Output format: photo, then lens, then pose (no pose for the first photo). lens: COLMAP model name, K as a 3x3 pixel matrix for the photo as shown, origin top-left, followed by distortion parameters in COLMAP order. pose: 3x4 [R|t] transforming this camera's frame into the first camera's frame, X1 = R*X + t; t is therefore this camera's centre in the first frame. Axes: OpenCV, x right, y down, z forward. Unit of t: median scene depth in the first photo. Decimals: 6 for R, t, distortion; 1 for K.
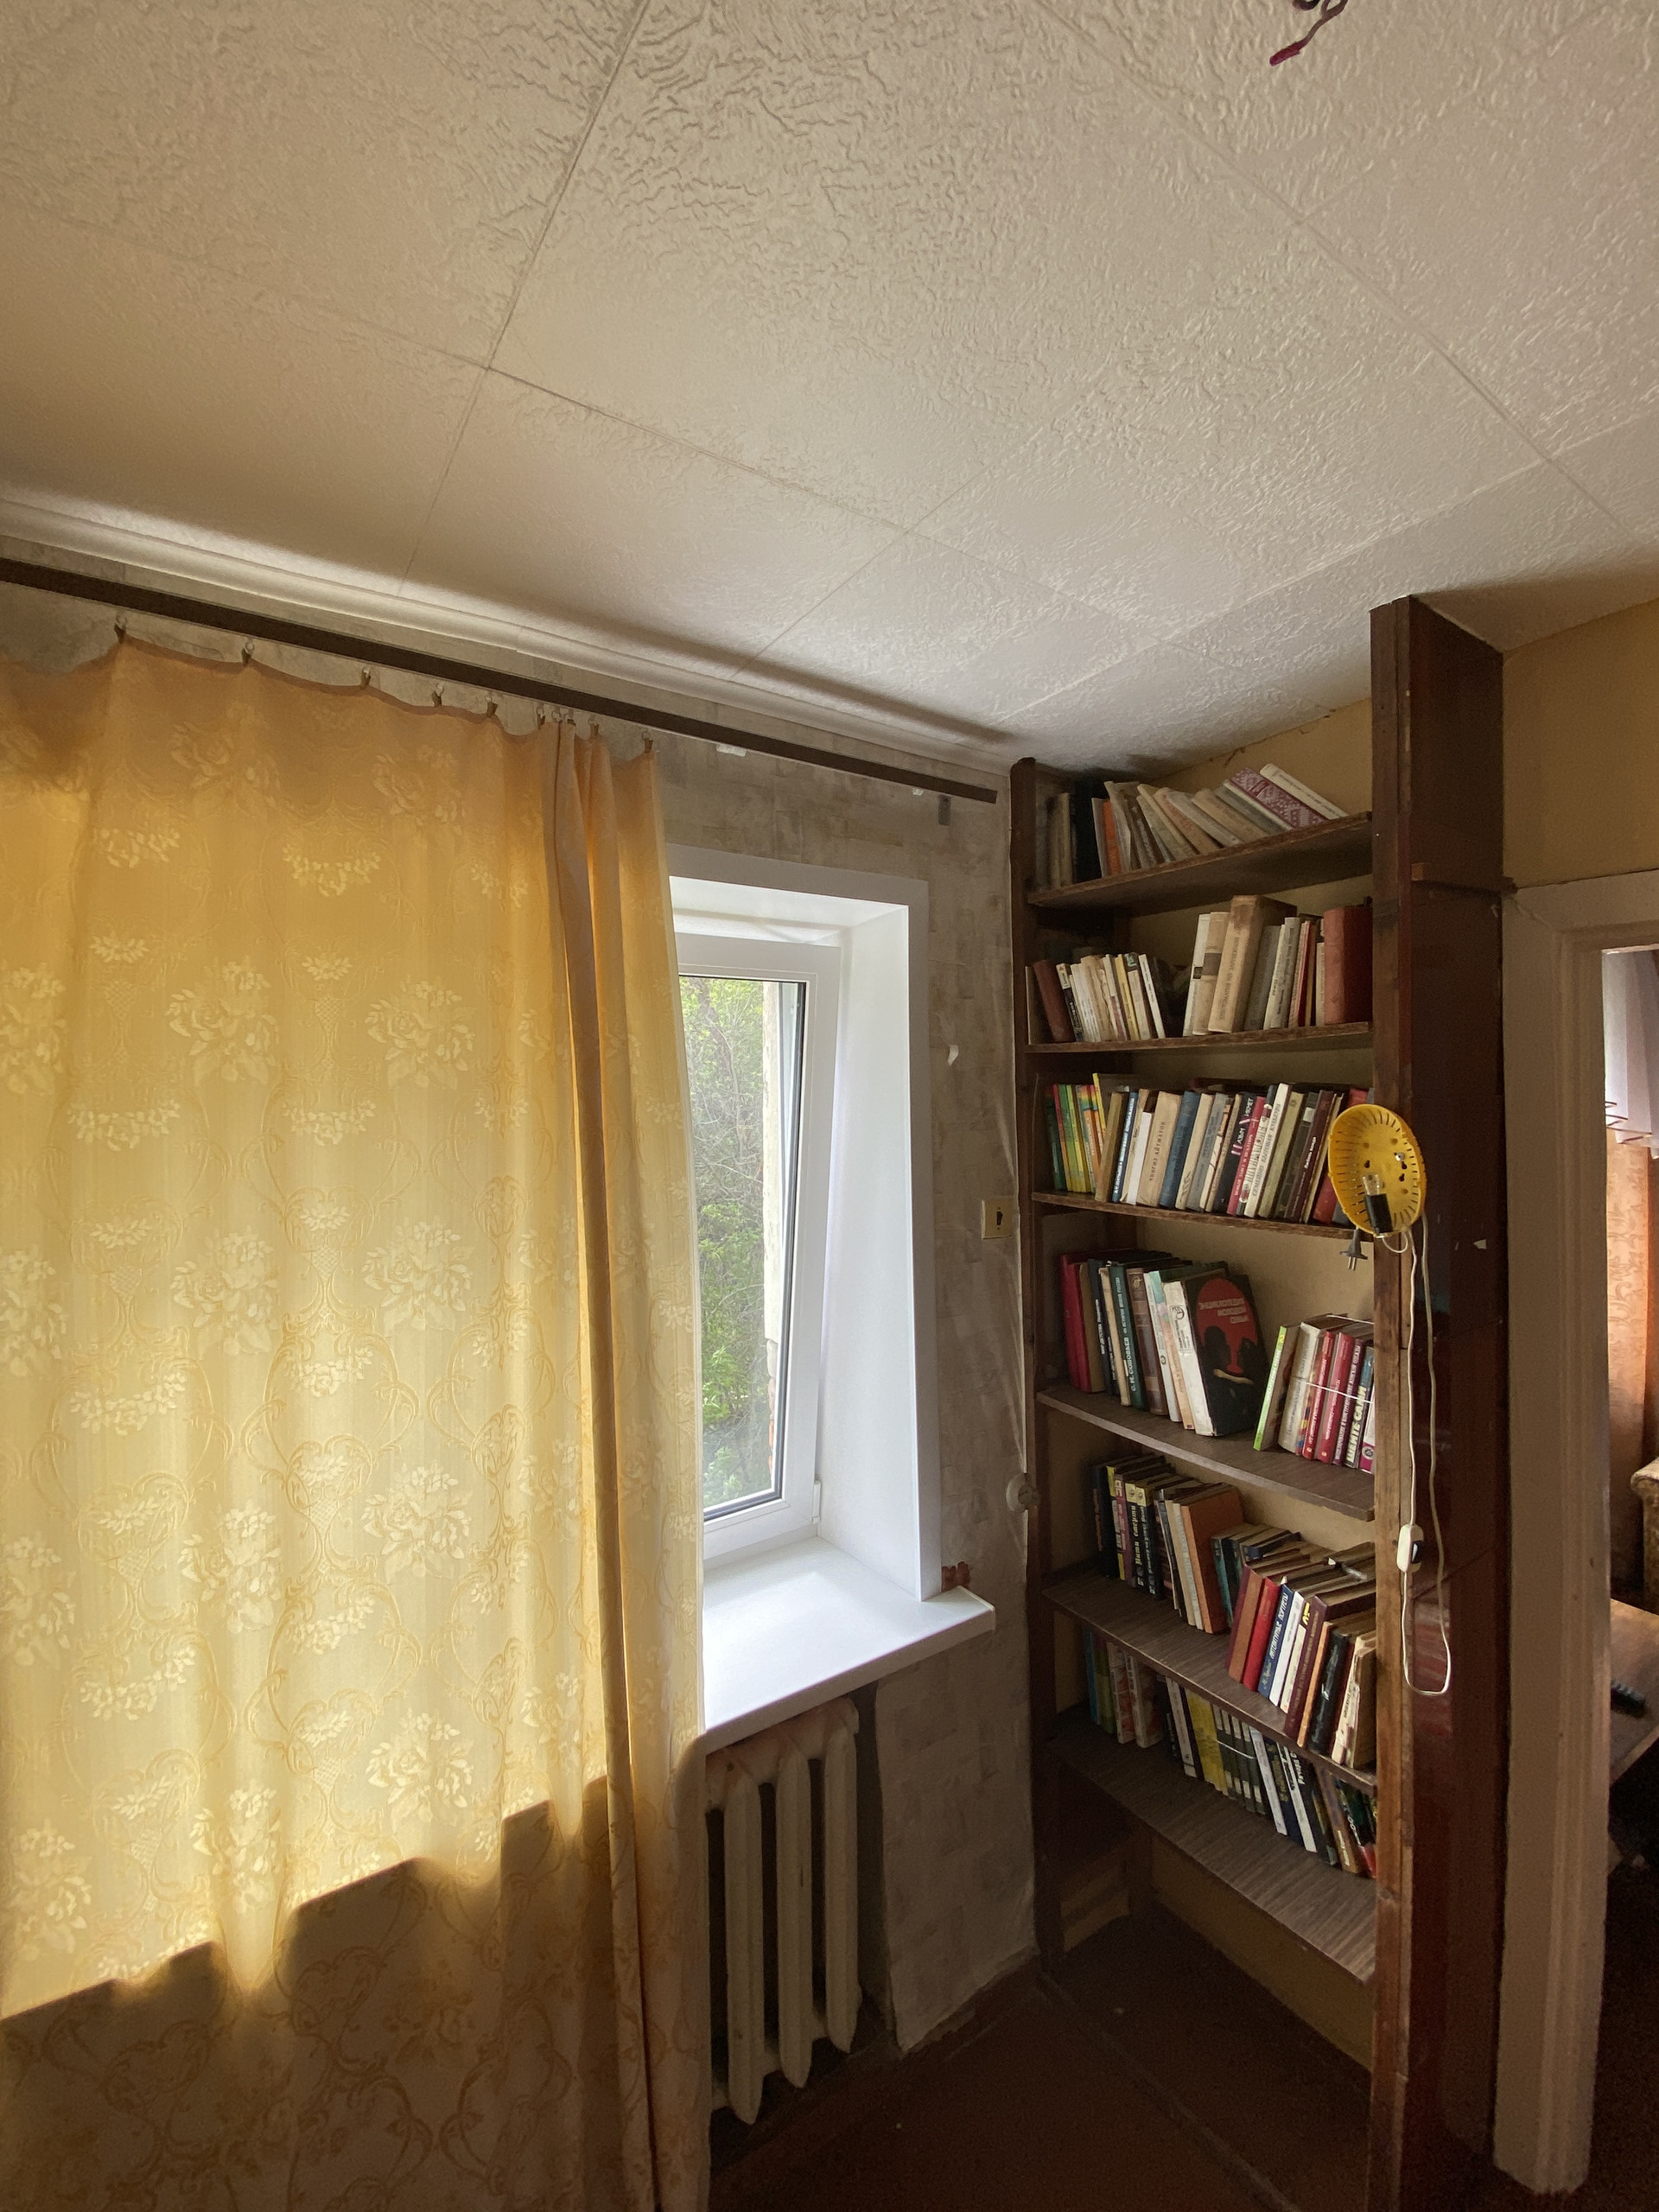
lens RADIAL K [[906.8, 0, 805.7], [0, 906.8, 1089.2], [0, 0, 1]] dist [0.002823, -0.013156]
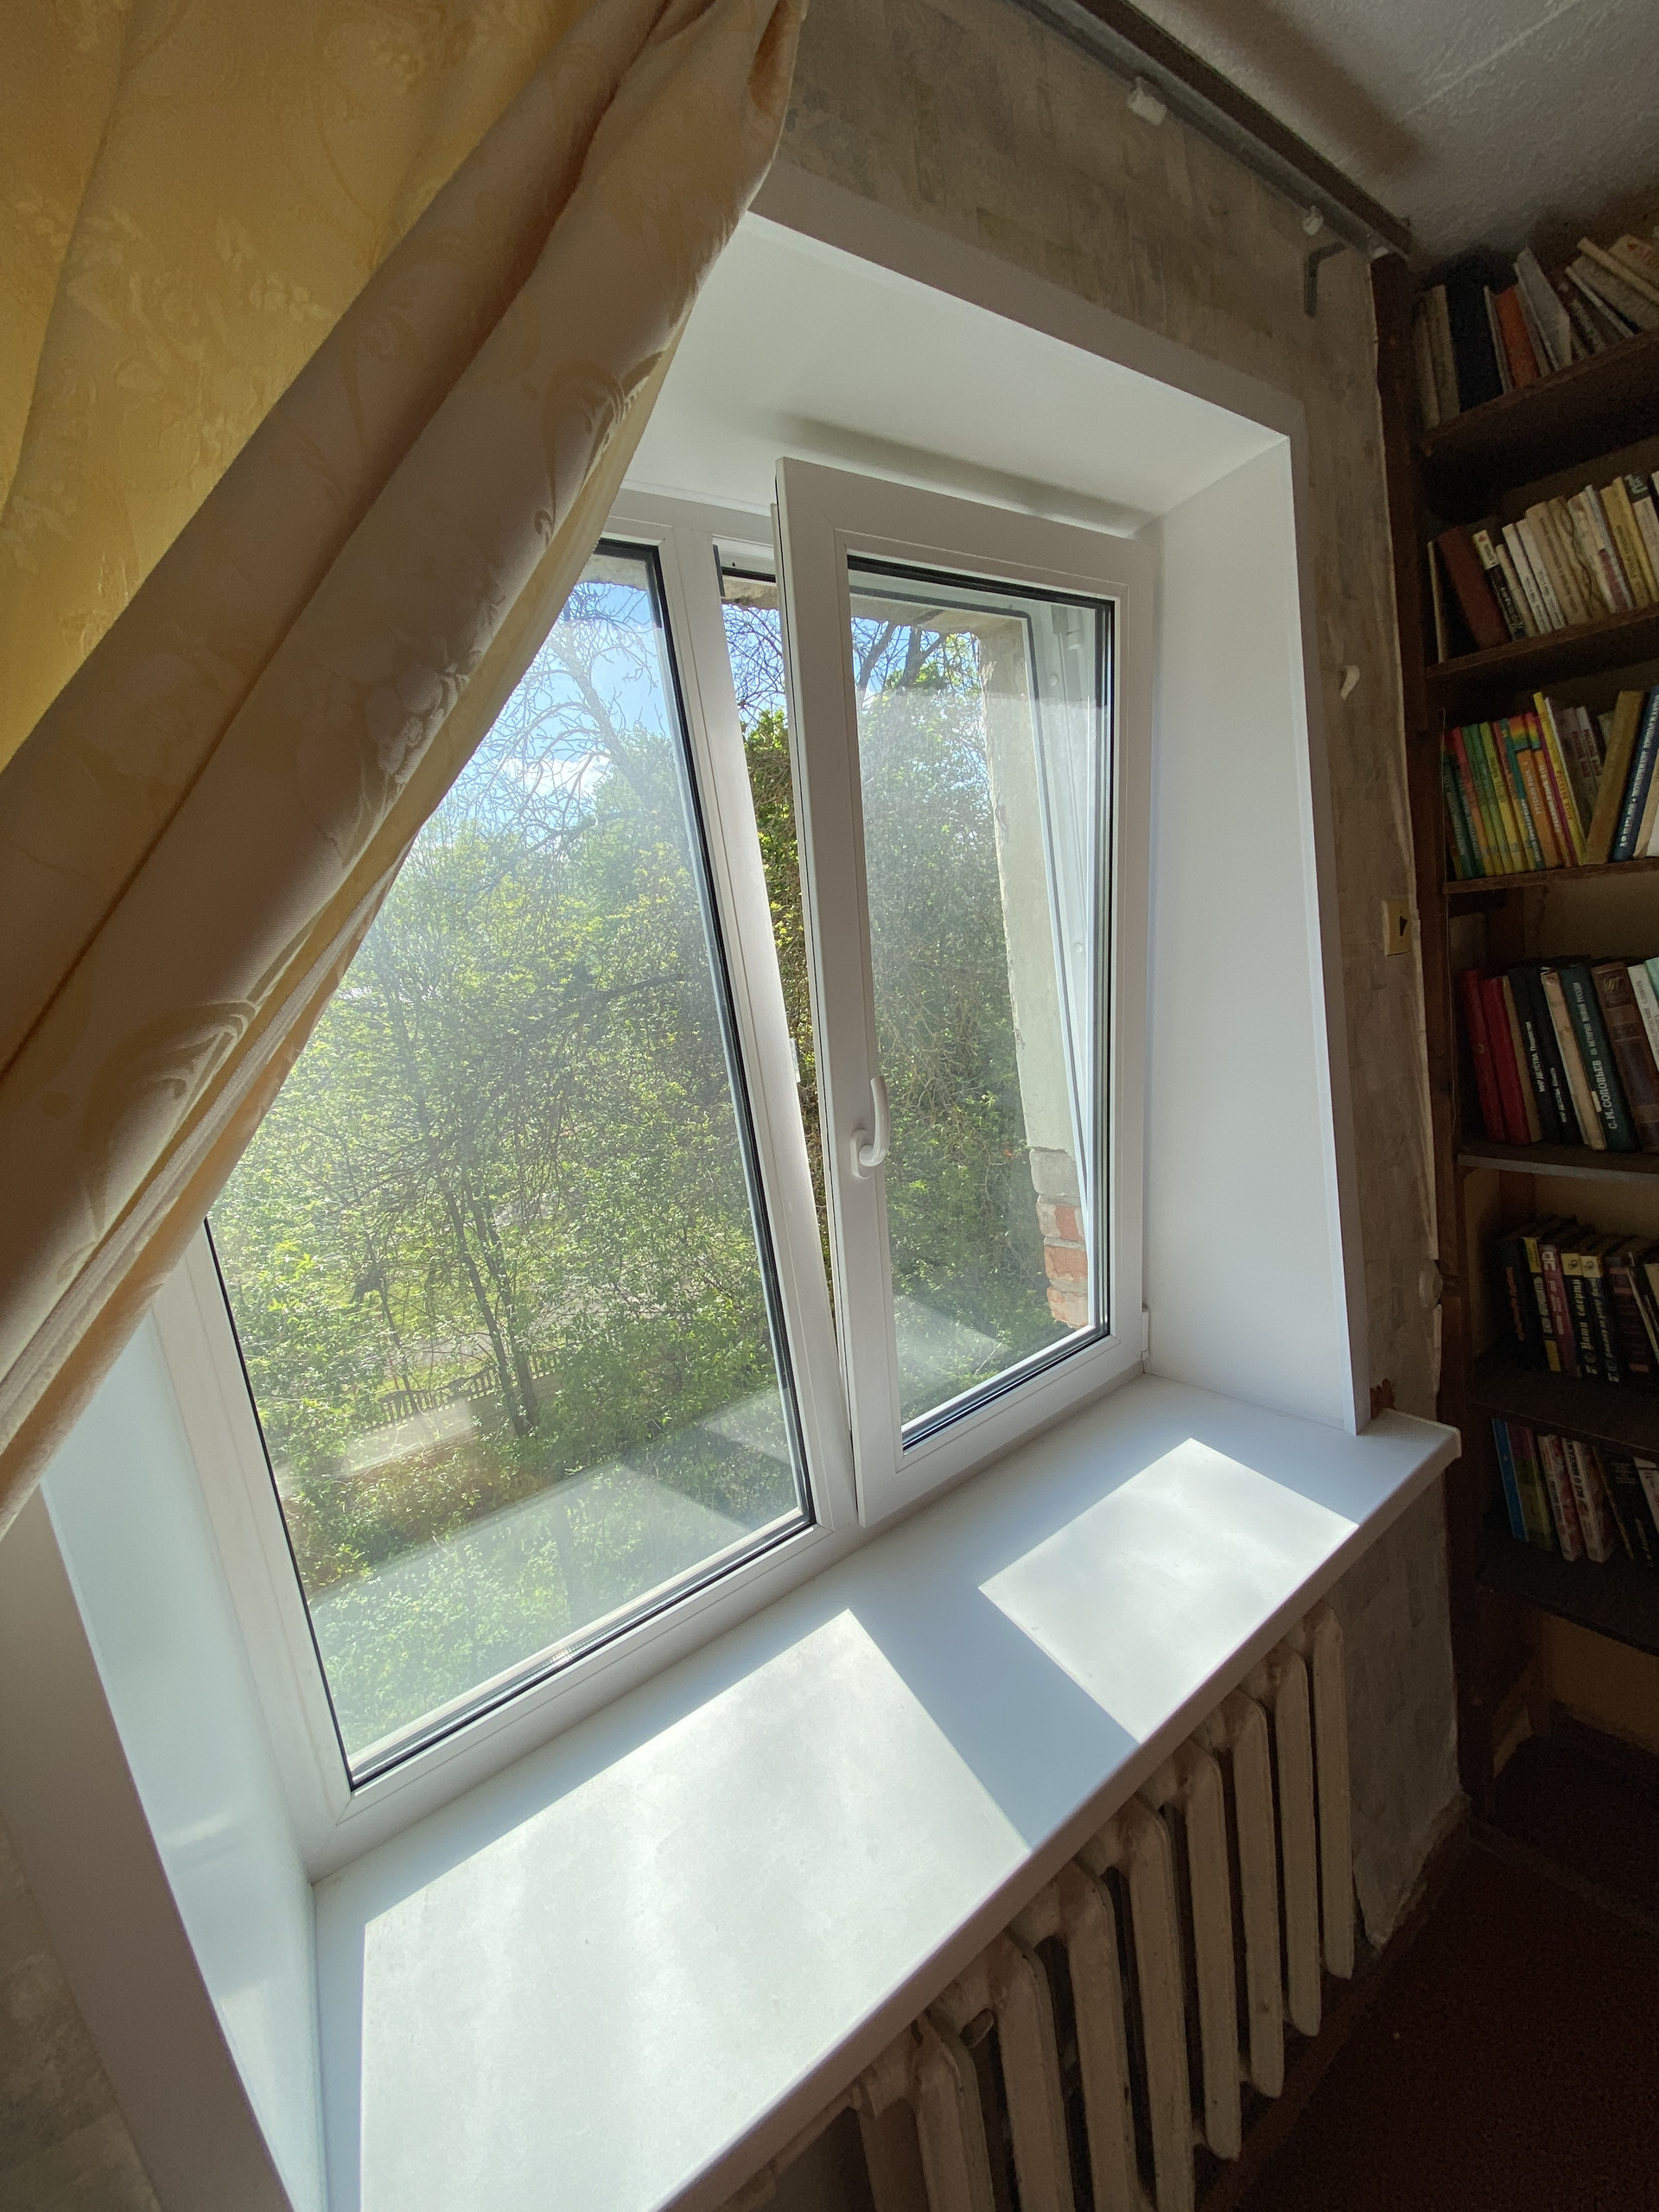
lens RADIAL K [[902.4, 0, 820.1], [0, 902.4, 1111.0], [0, 0, 1]] dist [0.011711, -0.014396]
pose [[0.989959, -0.135766, 0.039358, -0.306440], [0.127801, 0.978613, 0.161192, 0.119280], [-0.060401, -0.154544, 0.986138, 0.320632]]
